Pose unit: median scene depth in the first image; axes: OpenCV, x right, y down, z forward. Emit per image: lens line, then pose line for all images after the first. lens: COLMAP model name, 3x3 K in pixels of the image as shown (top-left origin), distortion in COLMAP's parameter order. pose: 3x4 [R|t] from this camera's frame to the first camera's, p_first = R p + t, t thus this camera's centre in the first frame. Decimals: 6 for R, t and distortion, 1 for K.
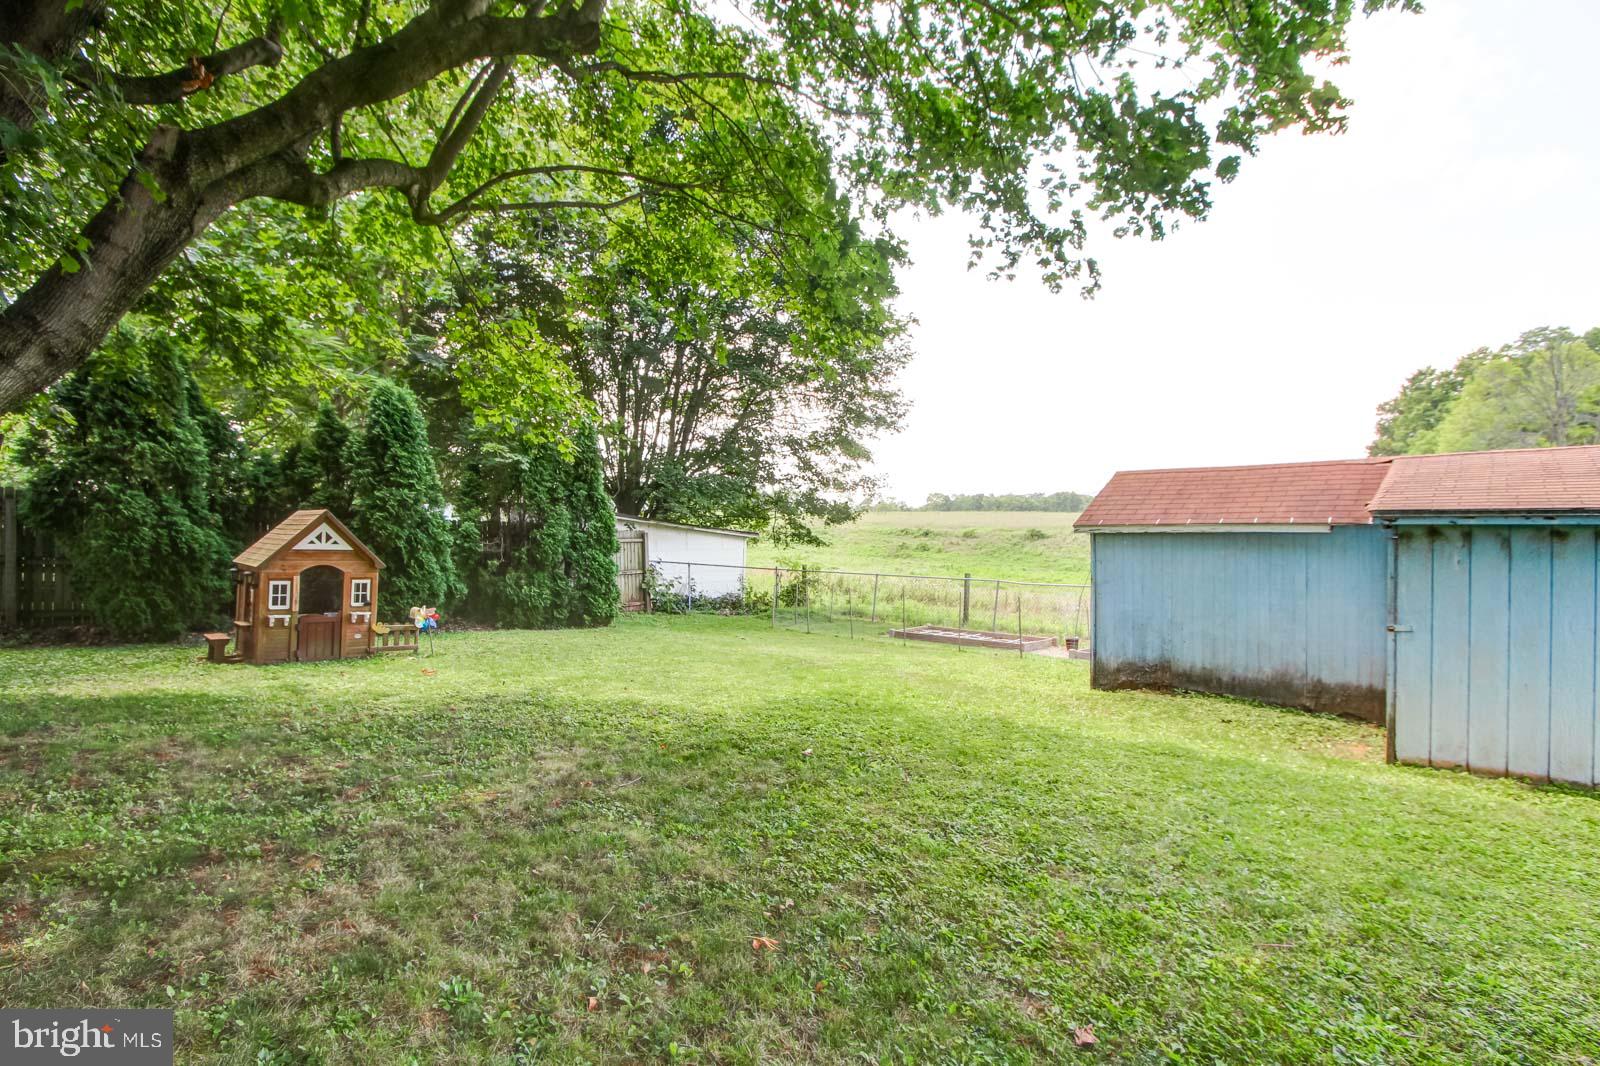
lens RADIAL K [[737.8, 0, 806.0], [0, 737.8, 534.2], [0, 0, 1]] dist [-0.004987, -0.000361]
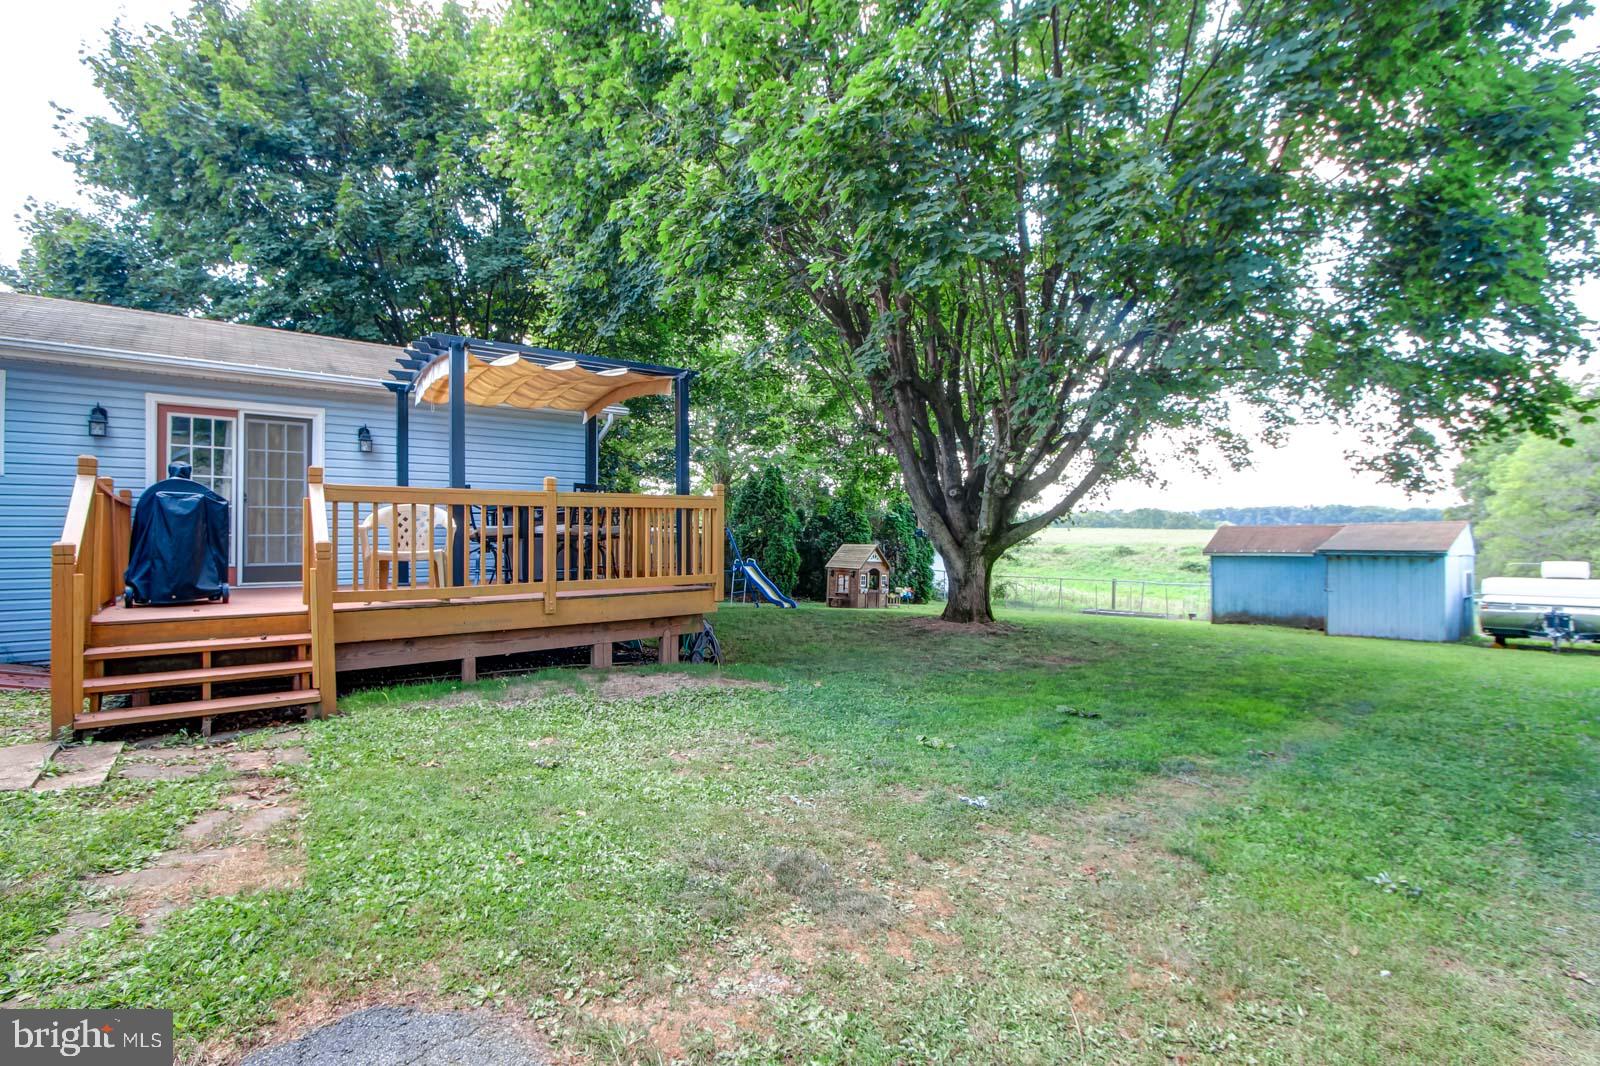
lens RADIAL K [[737.8, 0, 806.0], [0, 737.8, 534.2], [0, 0, 1]] dist [-0.004987, -0.000361]
pose [[0.995891, 0.000374, -0.090555, -0.650795], [-0.002202, 0.999796, -0.020089, -0.019186], [0.090528, 0.020206, 0.995689, -1.375482]]
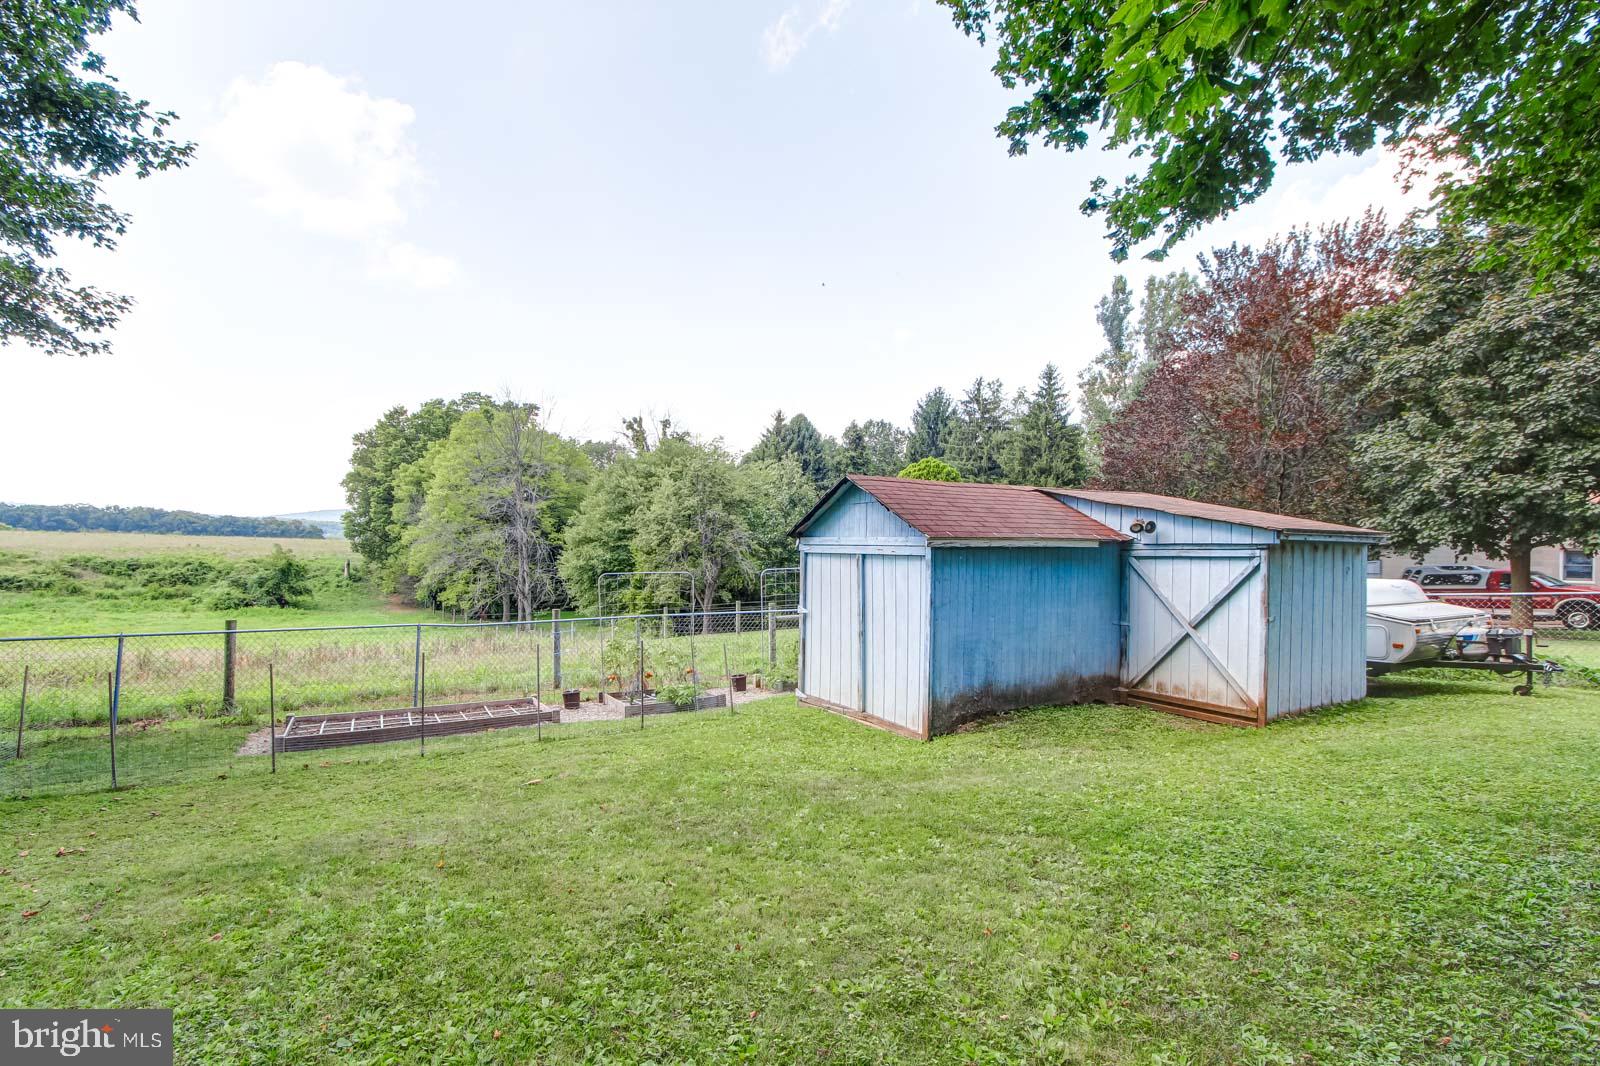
lens RADIAL K [[726.5, 0, 799.8], [0, 726.5, 576.6], [0, 0, 1]] dist [-0.001736, -0.000156]
pose [[0.279543, -0.028914, 0.959698, -0.444014], [0.004895, 0.999576, 0.028690, 0.007475], [-0.960121, -0.003323, 0.279566, 0.942059]]
